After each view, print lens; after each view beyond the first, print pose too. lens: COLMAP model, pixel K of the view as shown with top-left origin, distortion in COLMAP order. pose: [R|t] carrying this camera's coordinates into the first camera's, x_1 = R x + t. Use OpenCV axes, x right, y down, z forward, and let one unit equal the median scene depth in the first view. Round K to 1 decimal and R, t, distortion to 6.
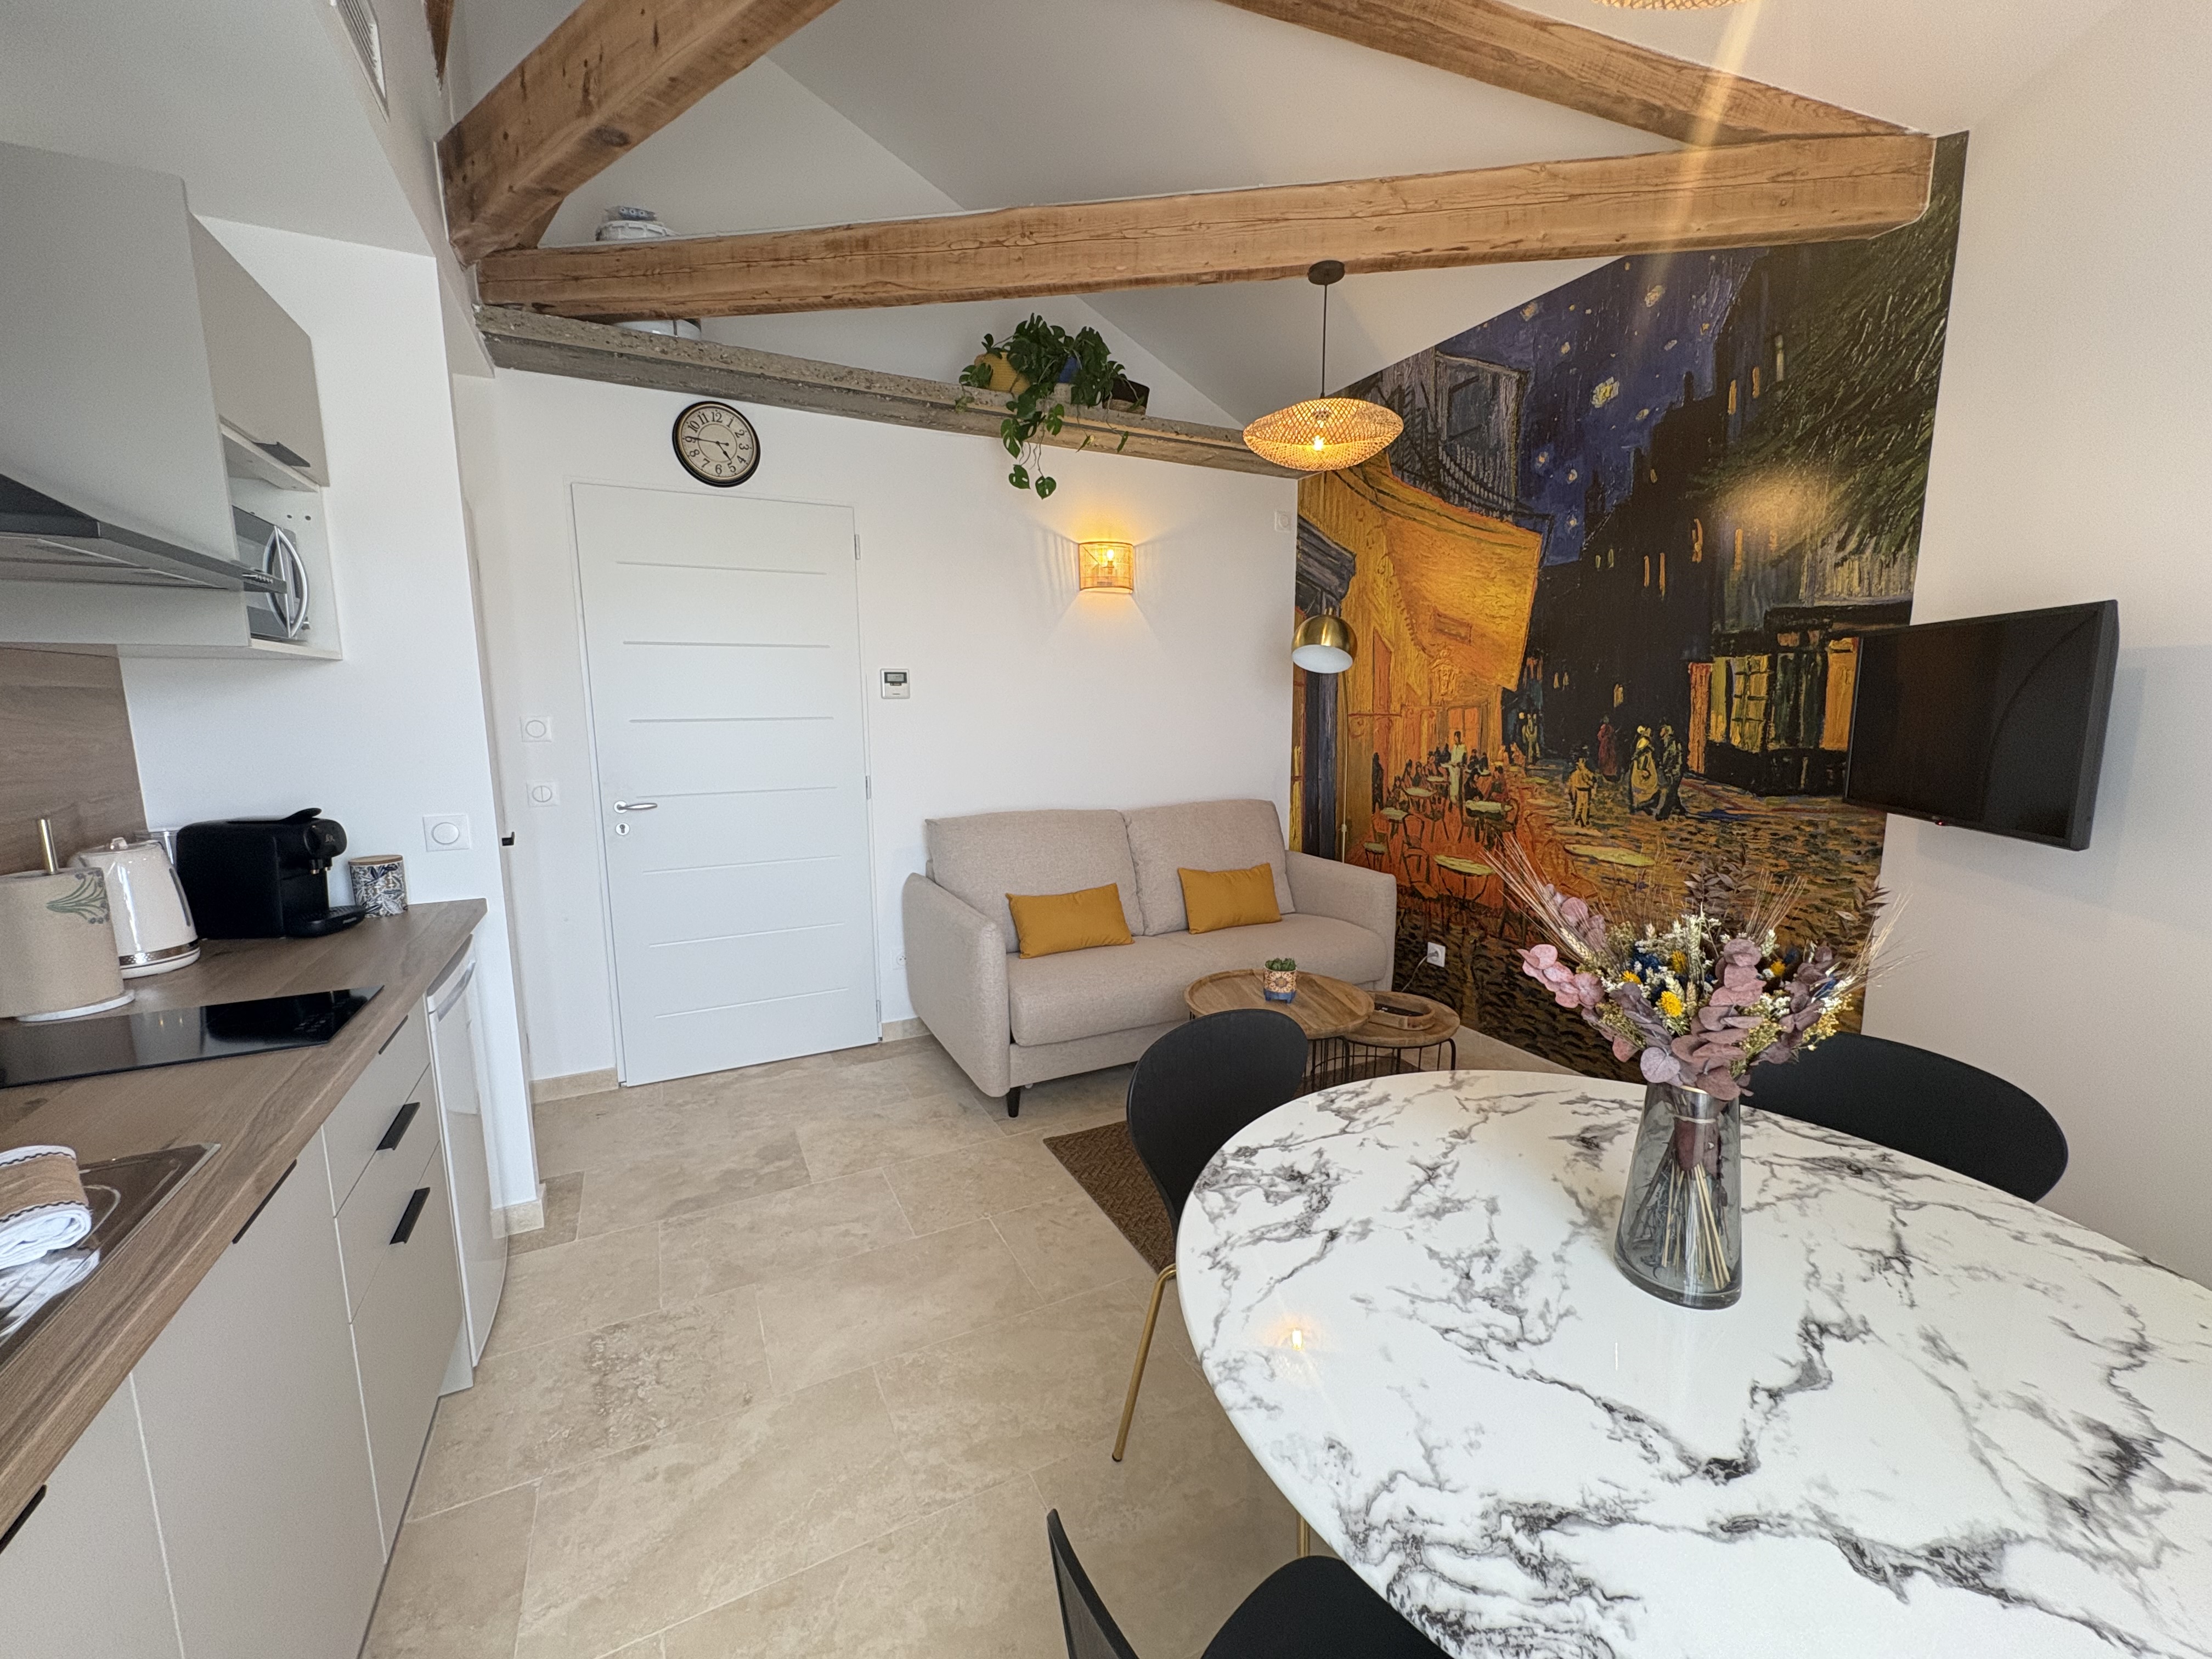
lens RADIAL K [[884.9, 0, 1100.8], [0, 884.9, 831.3], [0, 0, 1]] dist [0.000123, 0.000305]
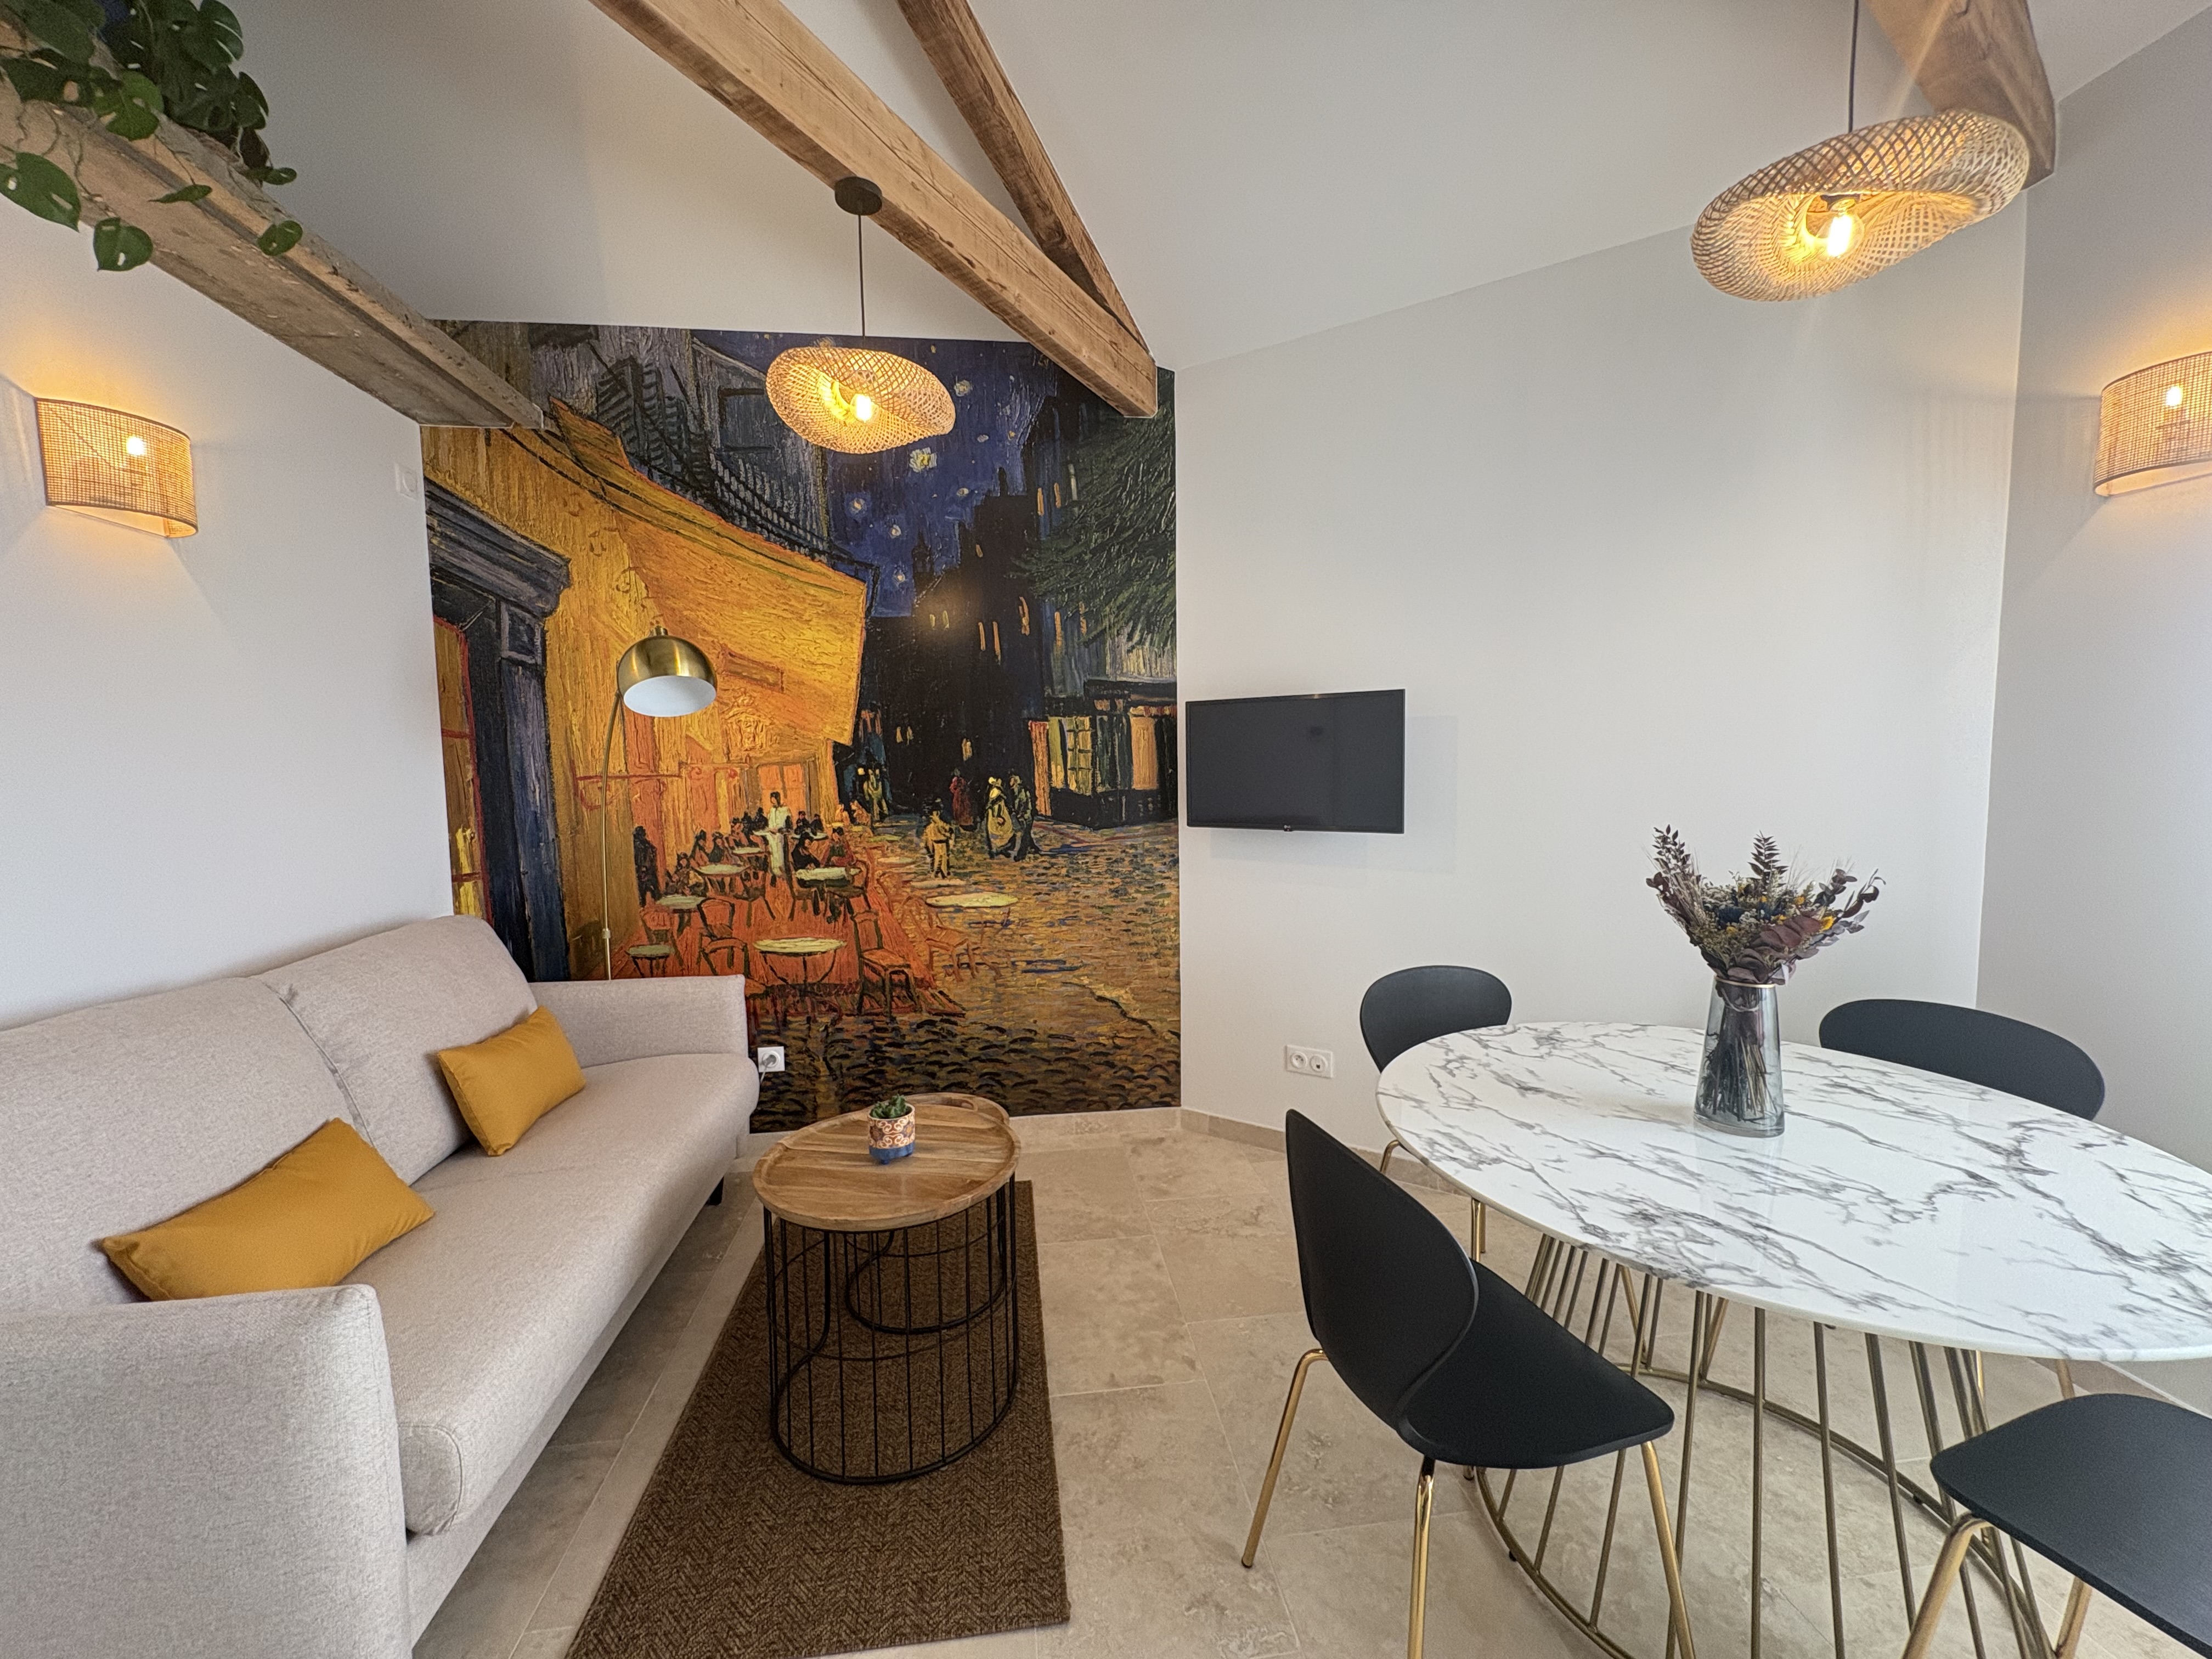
lens RADIAL K [[884.9, 0, 1109.4], [0, 884.9, 830.0], [0, 0, 1]] dist [0.000123, 0.000305]
pose [[0.326569, -0.070954, 0.942506, -0.362453], [0.150548, 0.988352, 0.022242, -0.056686], [-0.933107, 0.134629, 0.333447, 0.503548]]
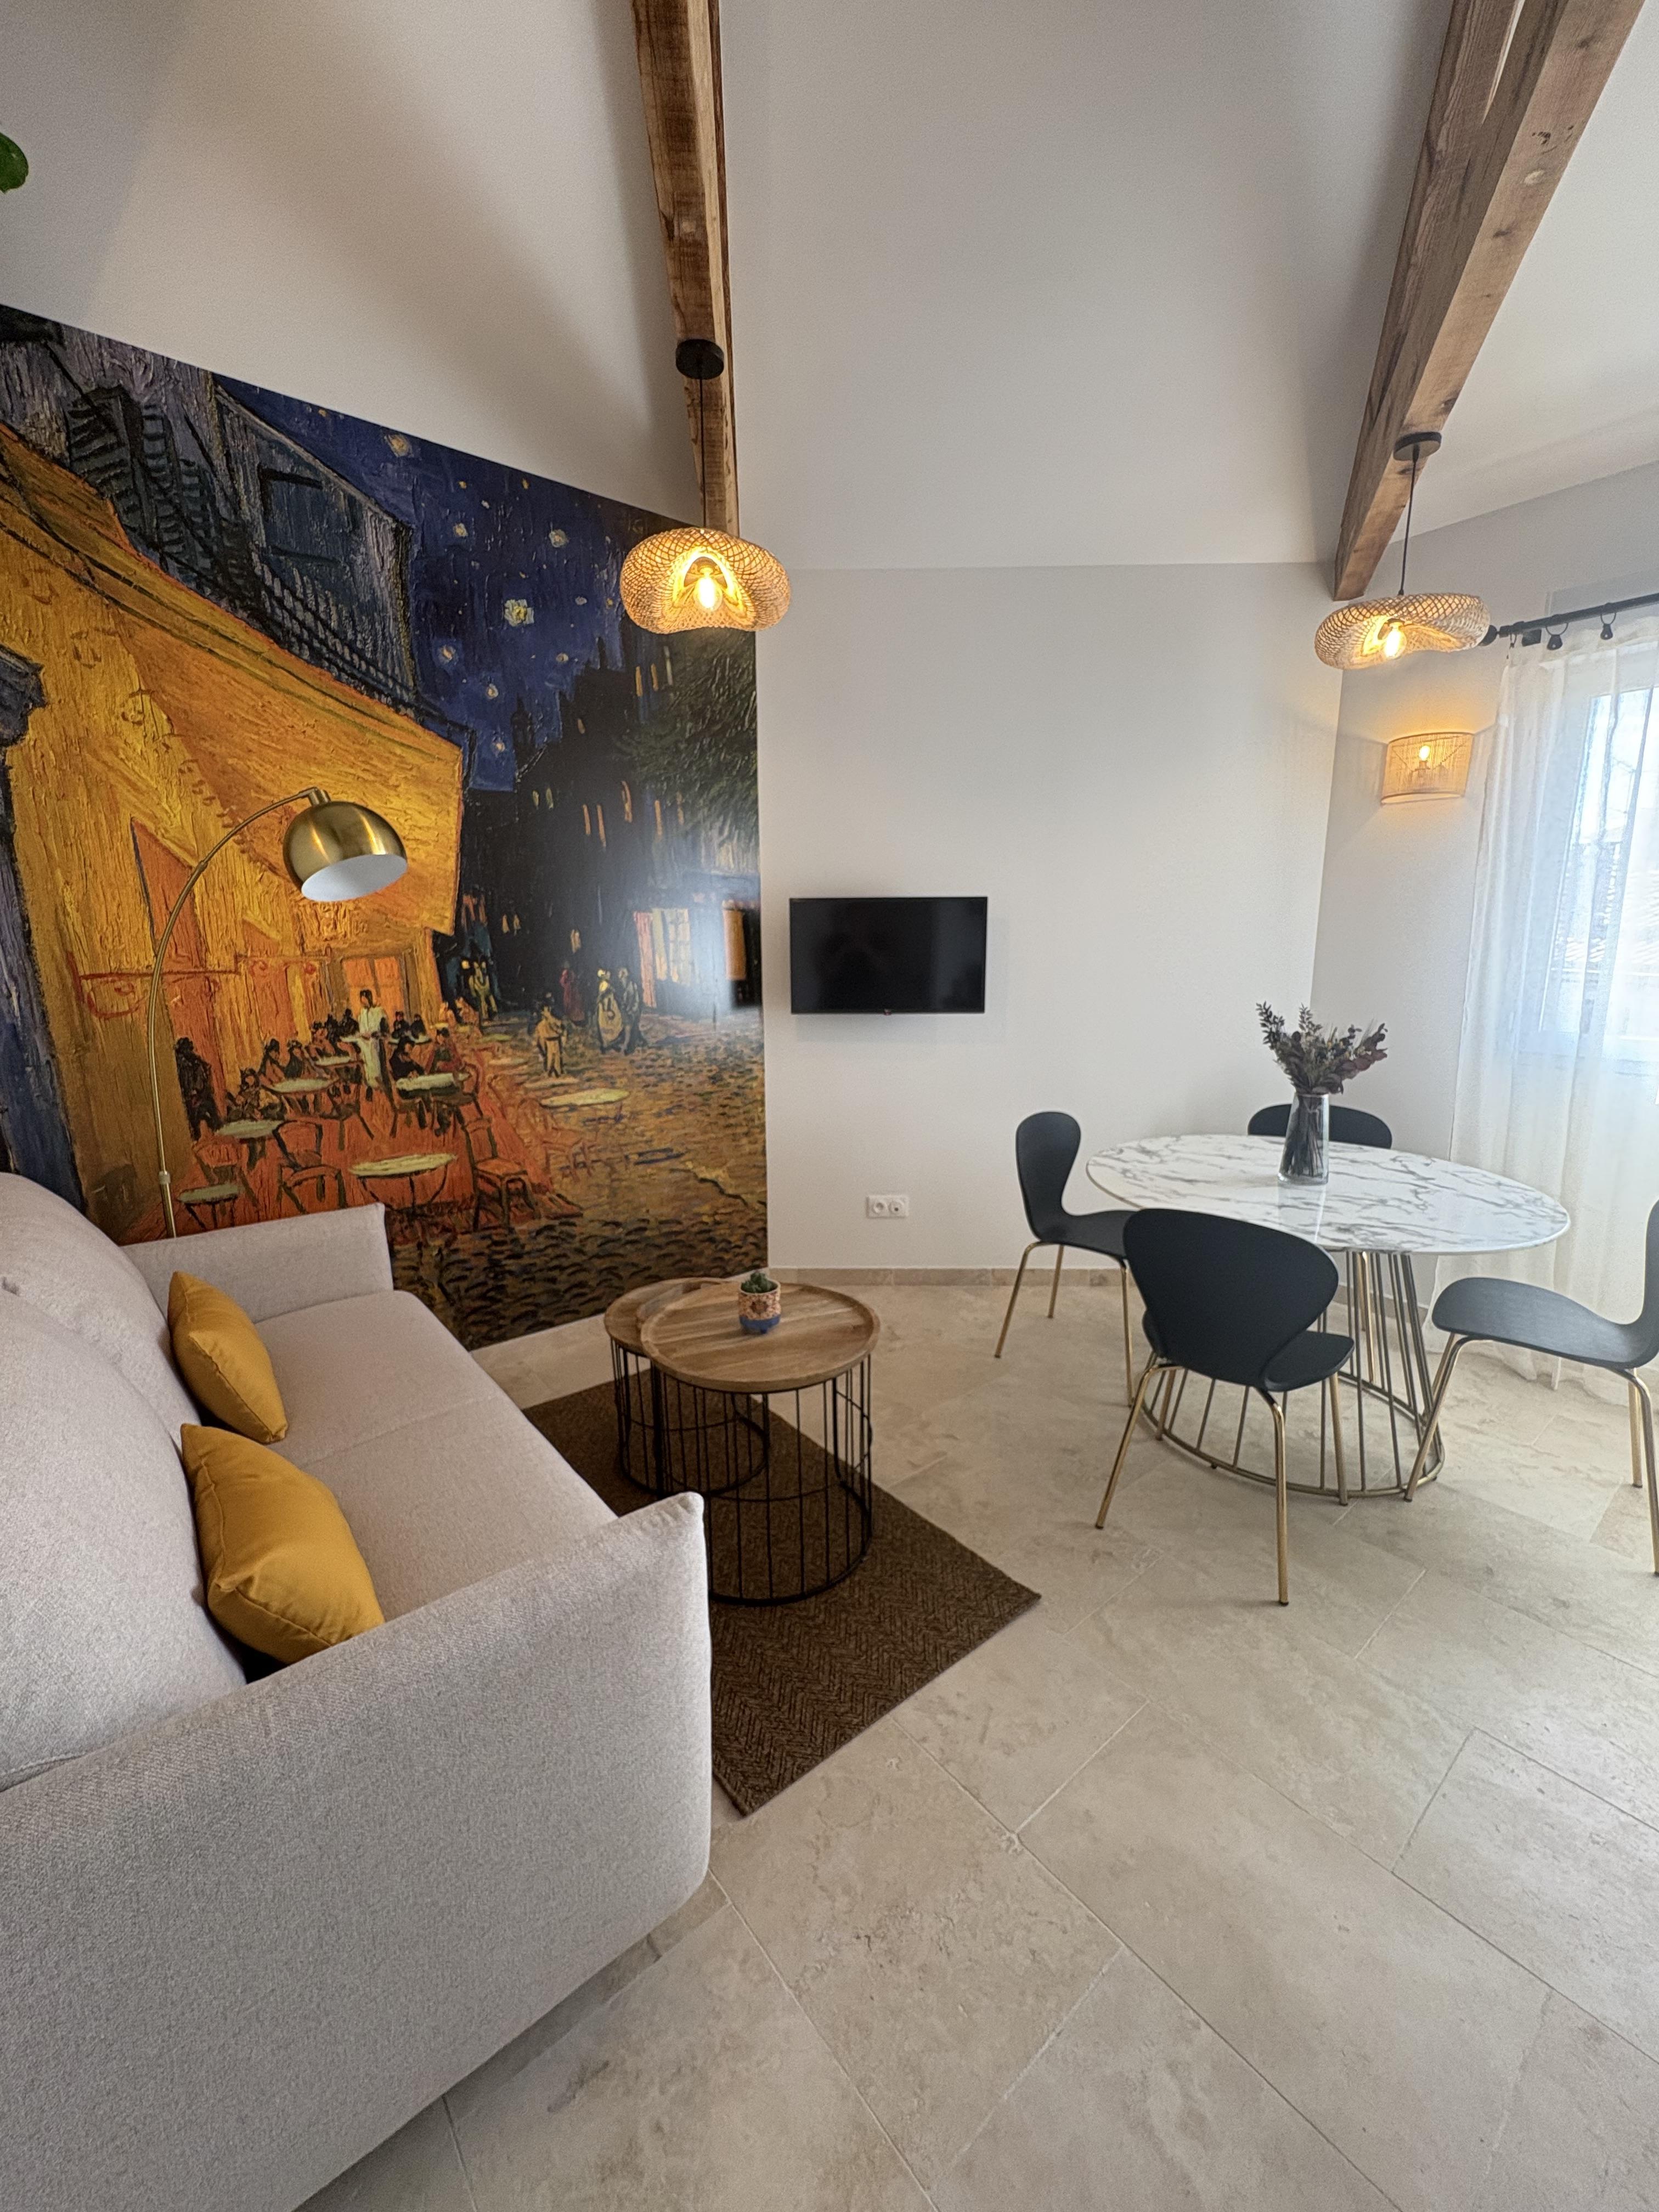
lens RADIAL K [[884.9, 0, 835.0], [0, 884.9, 1106.1], [0, 0, 1]] dist [0.000123, 0.000305]
pose [[-0.222657, -0.174451, 0.959161, -0.480382], [0.149724, 0.966068, 0.210464, -0.139735], [-0.963331, 0.190471, -0.188983, 0.944273]]
